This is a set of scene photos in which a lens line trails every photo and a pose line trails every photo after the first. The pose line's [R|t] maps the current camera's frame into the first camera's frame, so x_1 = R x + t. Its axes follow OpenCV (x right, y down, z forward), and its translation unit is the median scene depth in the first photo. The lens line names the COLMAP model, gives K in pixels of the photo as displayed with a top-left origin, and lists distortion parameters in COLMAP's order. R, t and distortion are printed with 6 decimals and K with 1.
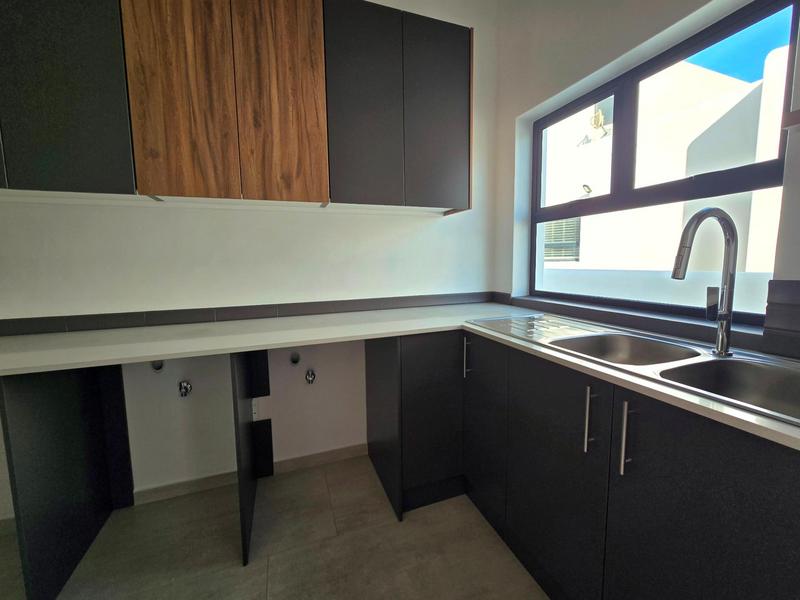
lens RADIAL K [[327.3, 0, 401.5], [0, 327.3, 297.7], [0, 0, 1]] dist [-0.001434, -0.000257]
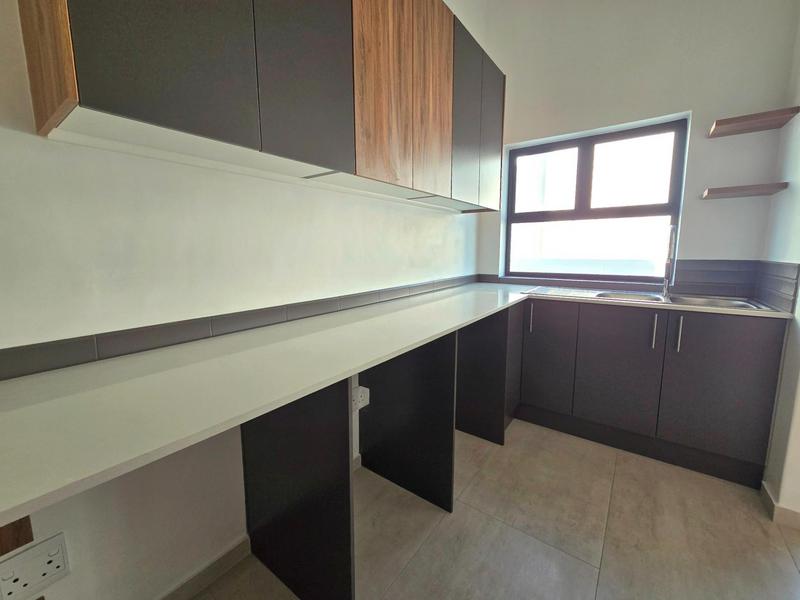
lens RADIAL K [[327.3, 0, 401.6], [0, 327.3, 297.4], [0, 0, 1]] dist [-0.001434, -0.000257]
pose [[0.837718, -0.065442, 0.542168, -1.098982], [0.049522, 0.997807, 0.043923, 0.001907], [-0.543853, -0.009946, 0.839122, 0.119313]]
